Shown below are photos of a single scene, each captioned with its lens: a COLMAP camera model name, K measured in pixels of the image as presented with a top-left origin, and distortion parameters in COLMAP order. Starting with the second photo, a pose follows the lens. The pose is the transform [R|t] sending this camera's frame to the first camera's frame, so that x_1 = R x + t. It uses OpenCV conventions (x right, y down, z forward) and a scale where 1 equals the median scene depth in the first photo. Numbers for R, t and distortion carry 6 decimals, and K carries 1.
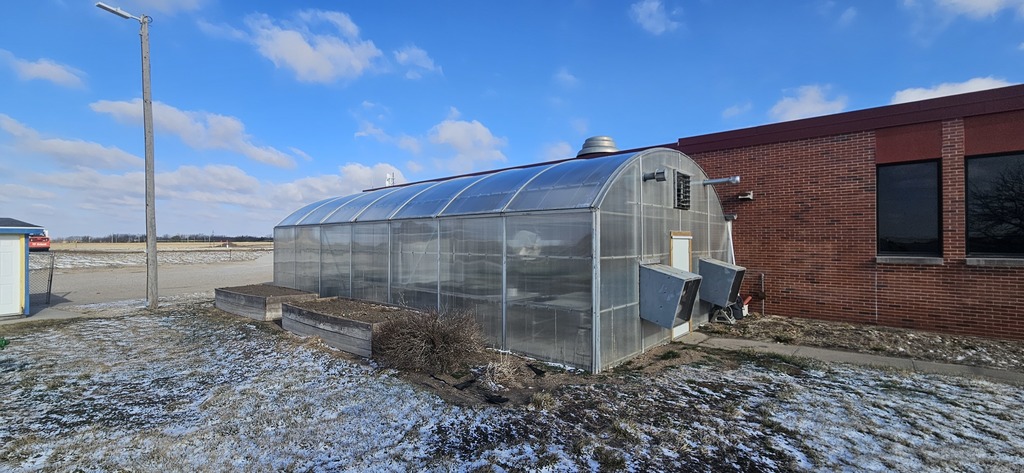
lens RADIAL K [[413.6, 0, 512.0], [0, 413.6, 236.5], [0, 0, 1]] dist [0.000203, 0.000011]
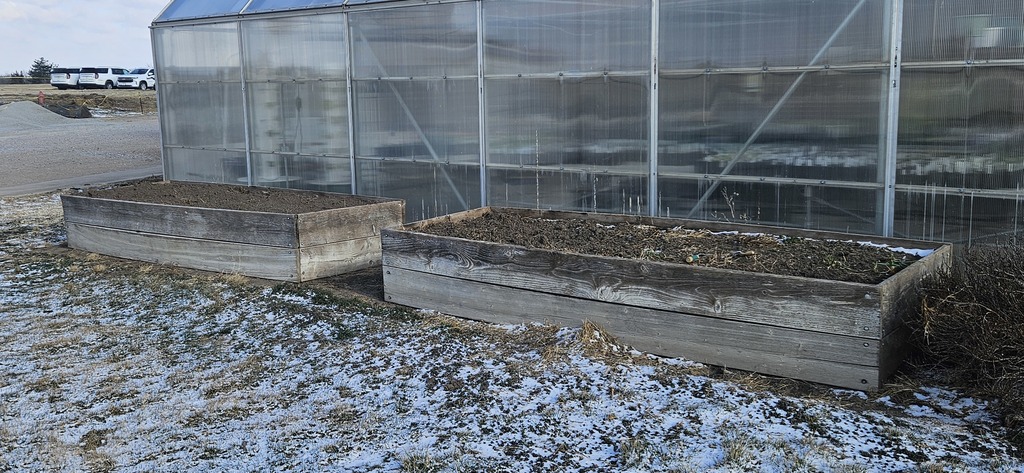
lens RADIAL K [[981.5, 0, 512.0], [0, 981.5, 236.5], [0, 0, 1]] dist [0.013093, 0.005971]
pose [[0.999550, -0.026369, 0.014298, -0.601934], [0.023366, 0.983368, 0.180113, 0.033611], [-0.018810, -0.179698, 0.983542, 0.272153]]
